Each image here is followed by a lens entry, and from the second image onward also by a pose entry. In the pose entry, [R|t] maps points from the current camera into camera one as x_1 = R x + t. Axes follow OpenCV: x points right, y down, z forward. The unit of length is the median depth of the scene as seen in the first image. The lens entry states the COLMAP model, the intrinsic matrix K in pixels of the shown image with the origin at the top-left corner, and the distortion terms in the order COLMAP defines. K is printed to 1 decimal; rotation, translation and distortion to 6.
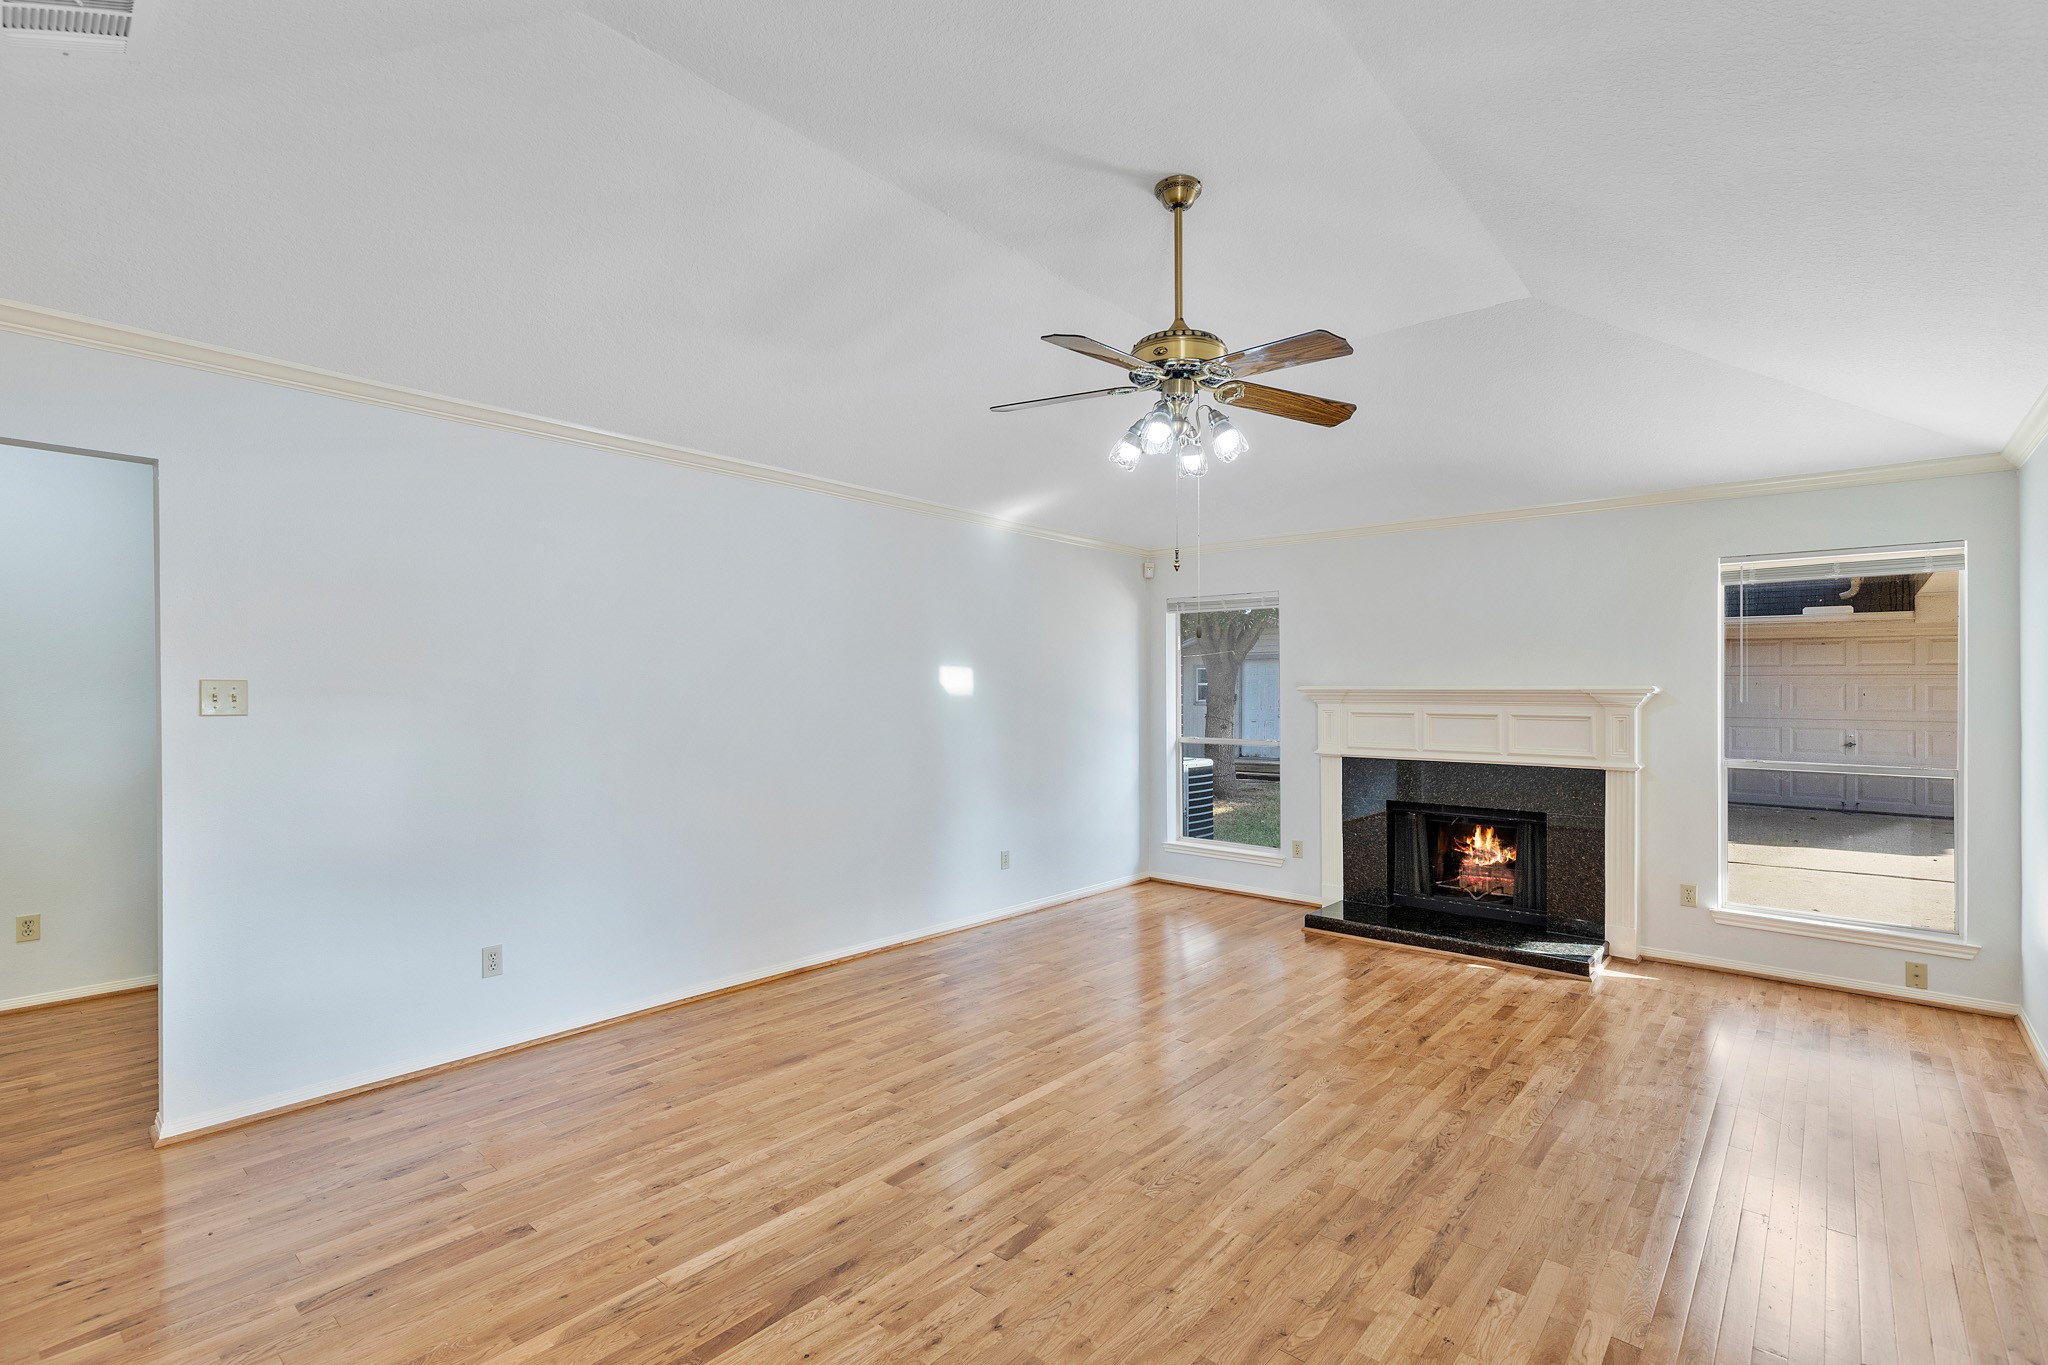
lens RADIAL K [[937.2, 0, 1029.1], [0, 937.2, 682.6], [0, 0, 1]] dist [0.007032, 0.000506]
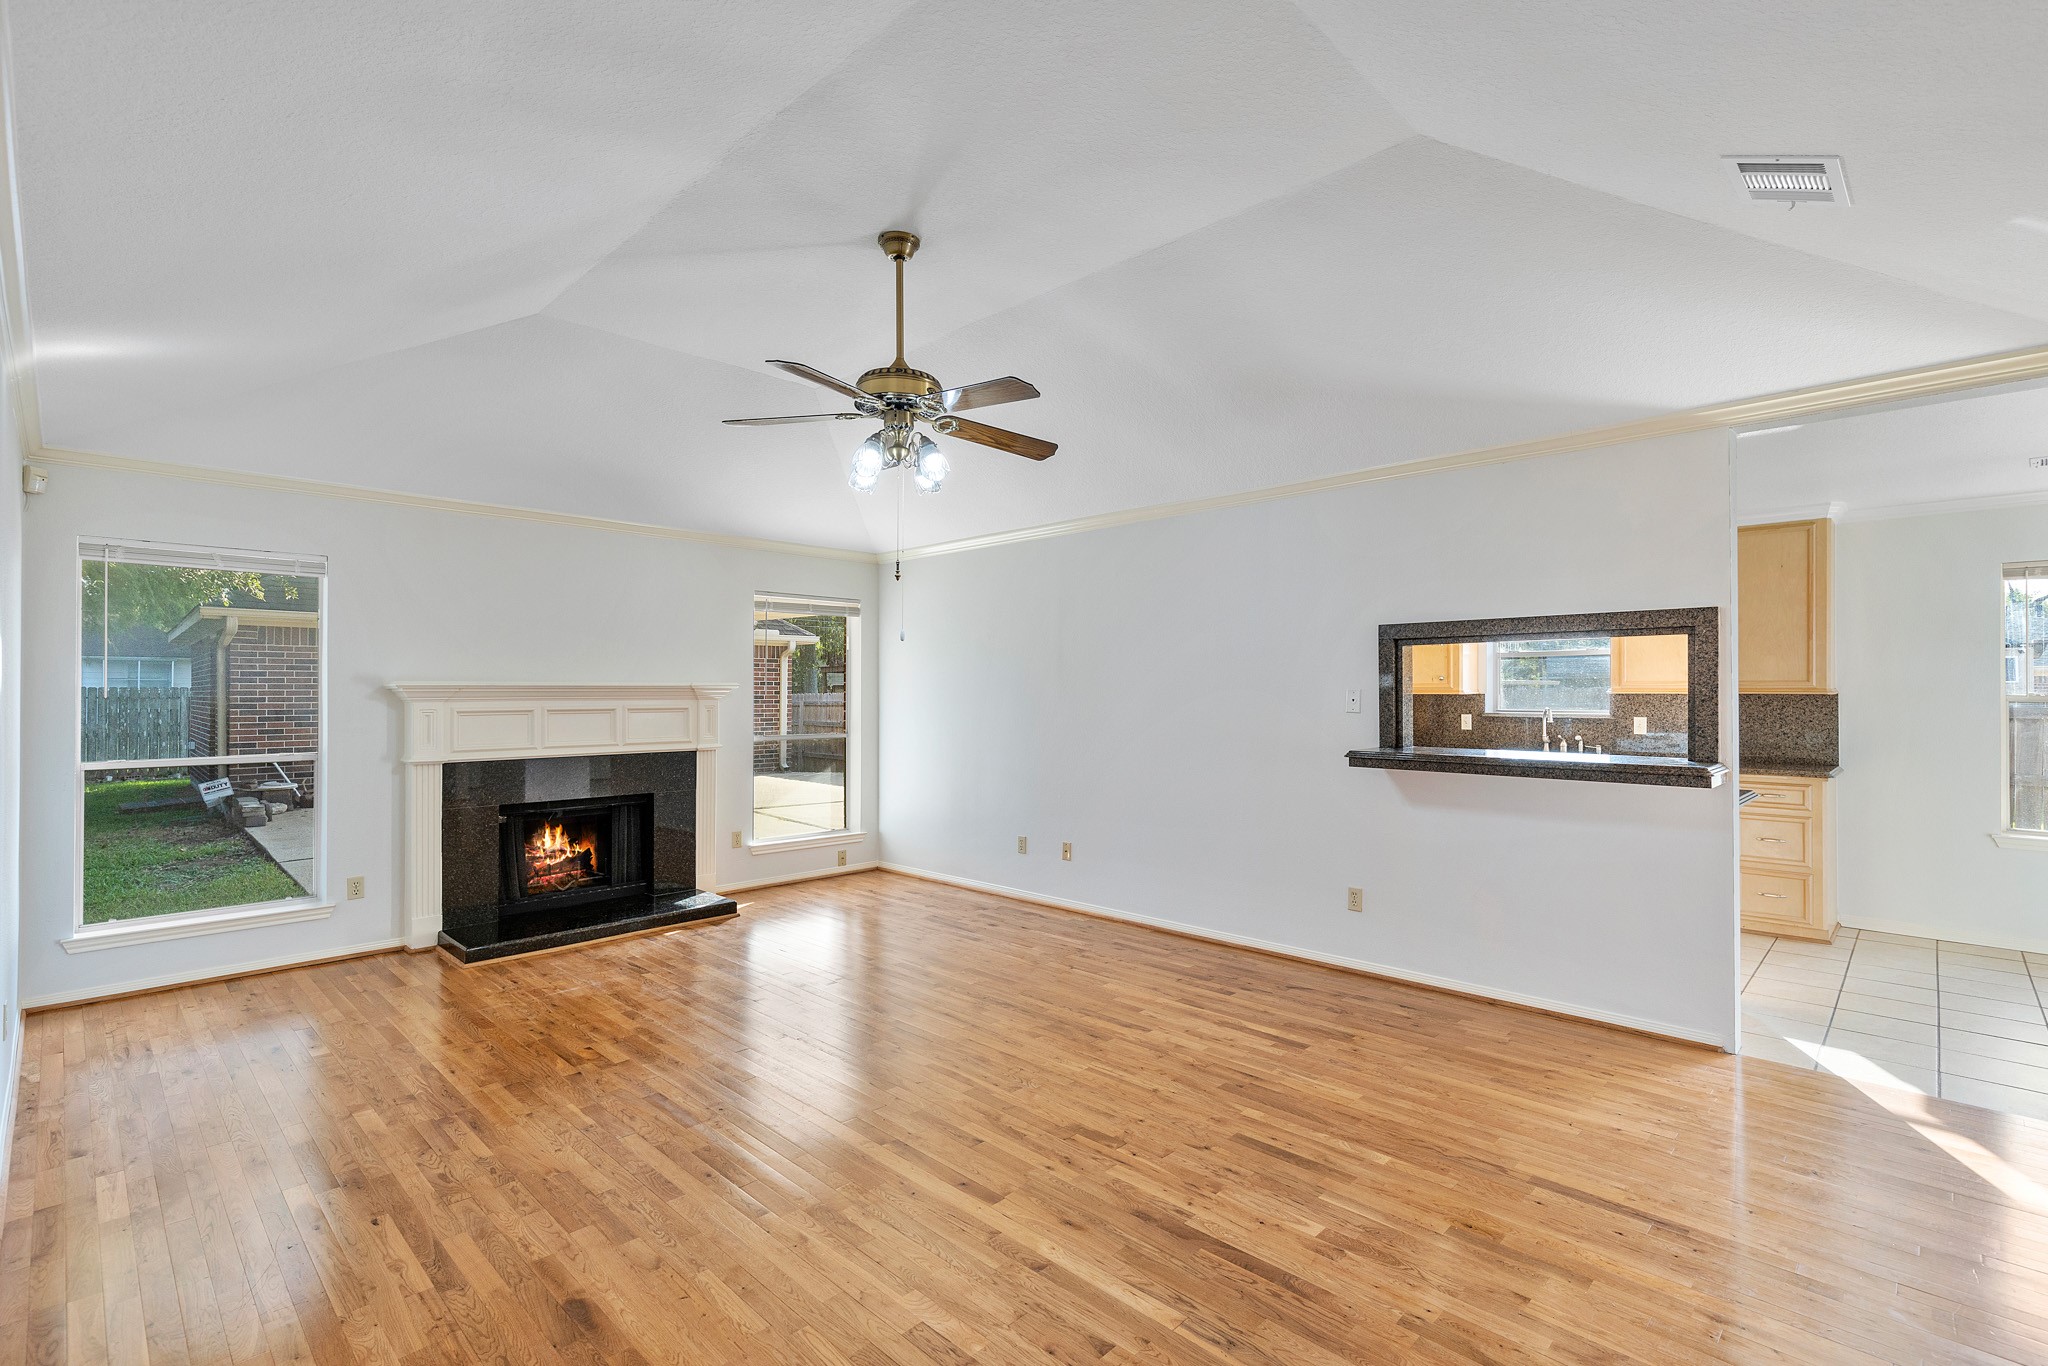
lens RADIAL K [[937.2, 0, 1029.1], [0, 937.2, 683.1], [0, 0, 1]] dist [0.007032, 0.000506]
pose [[0.059141, 0.003713, 0.998243, -0.894056], [-0.010125, 0.999944, -0.003119, 0.003790], [-0.998198, -0.009923, 0.059175, 0.738286]]
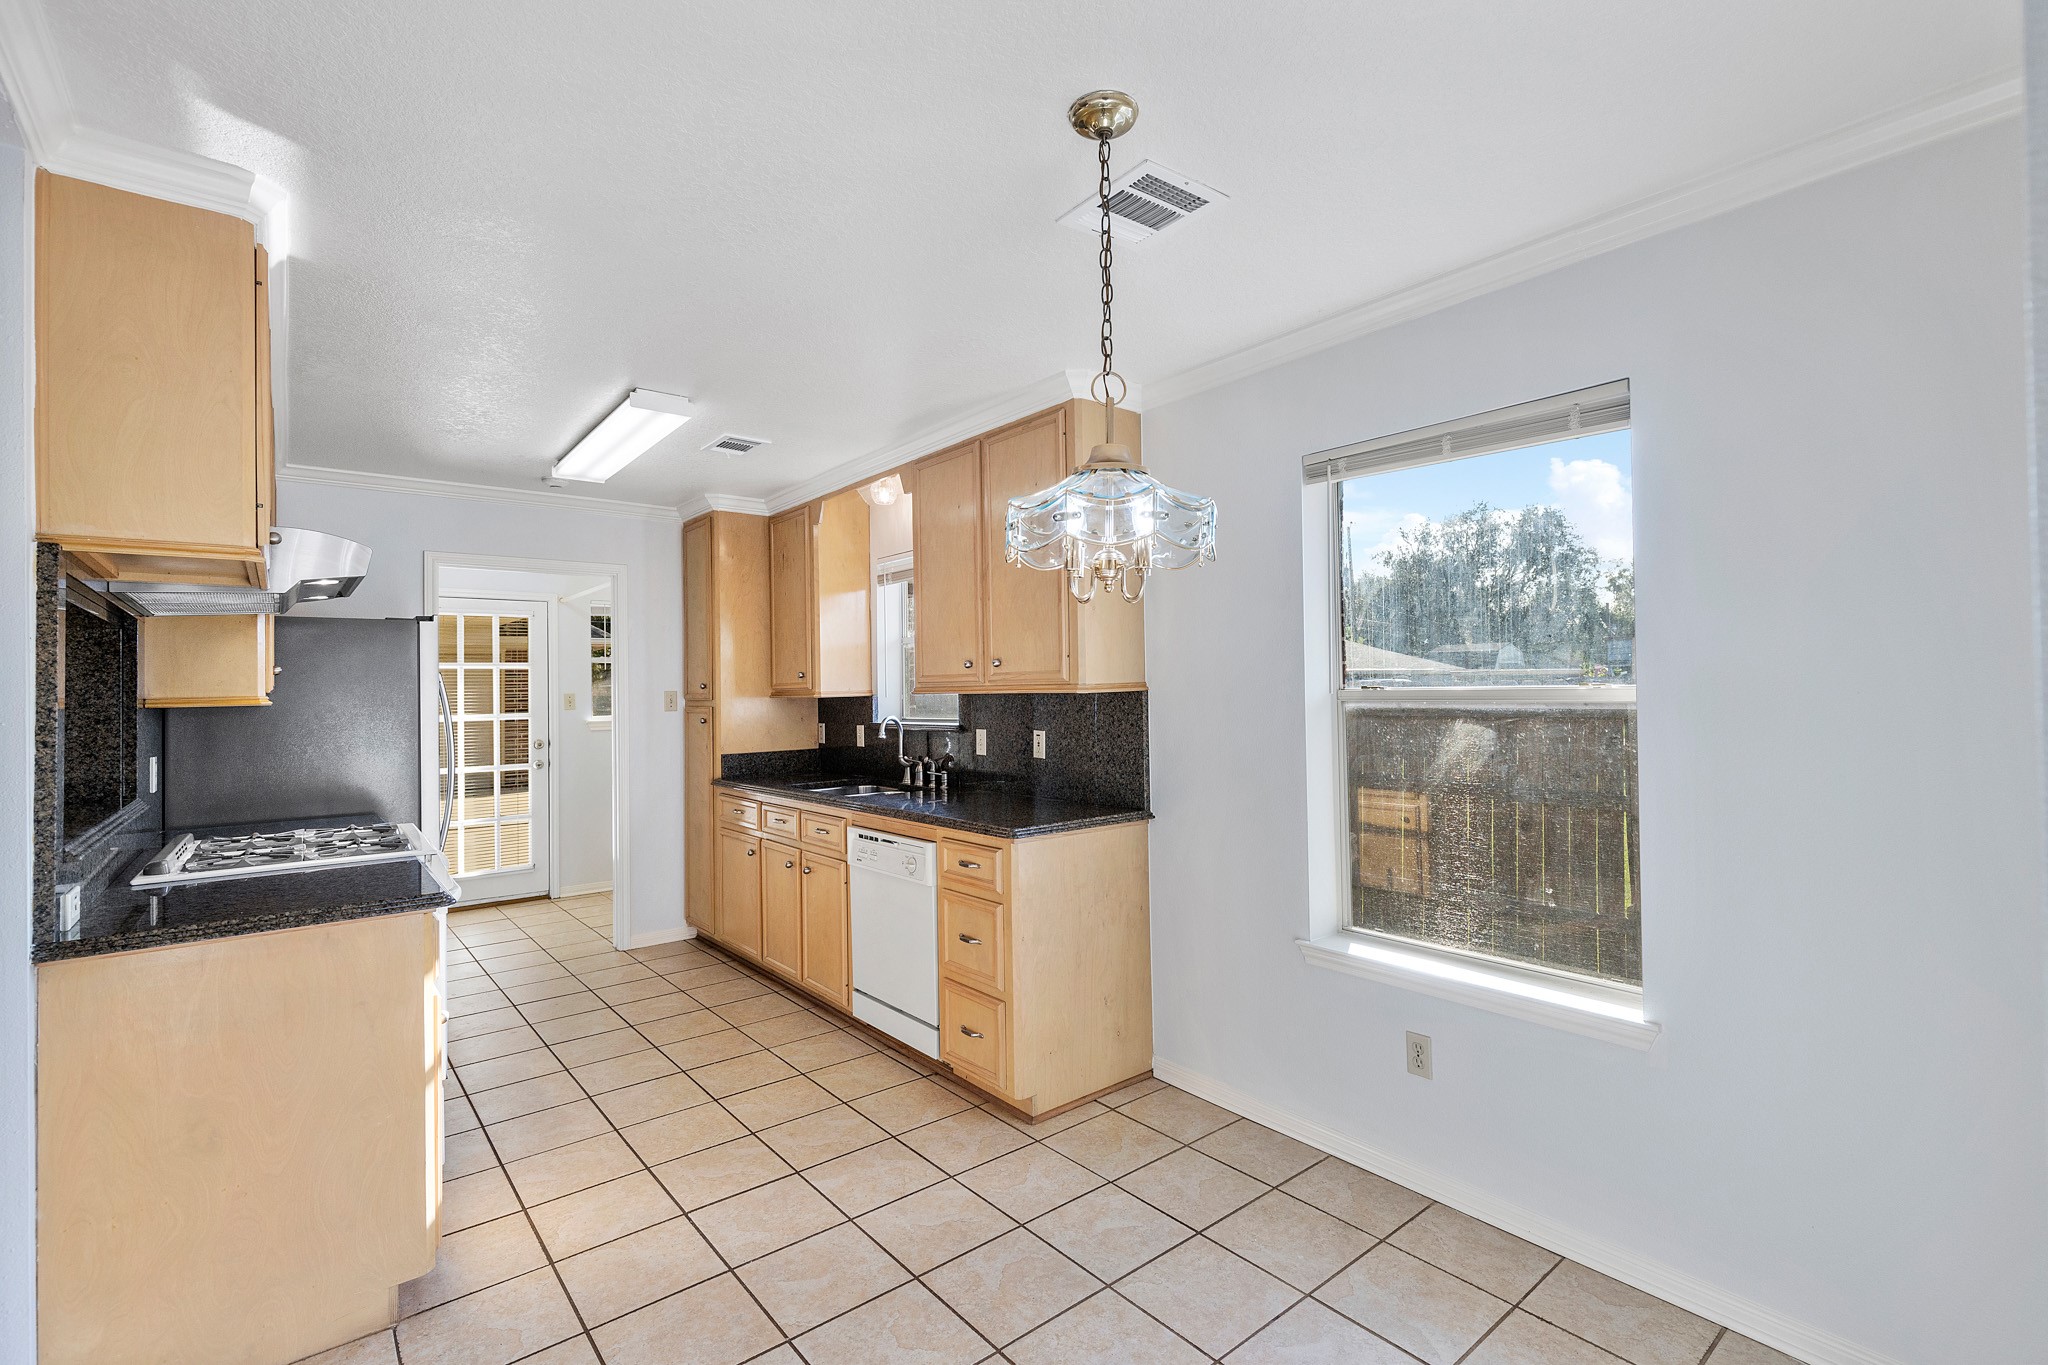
lens RADIAL K [[937.2, 0, 1029.1], [0, 937.2, 682.6], [0, 0, 1]] dist [0.007032, 0.000506]
pose [[0.178345, -0.000002, 0.983968, -0.166639], [0.008017, 0.999967, -0.001451, -0.005082], [-0.983935, 0.008147, 0.178340, -0.636697]]
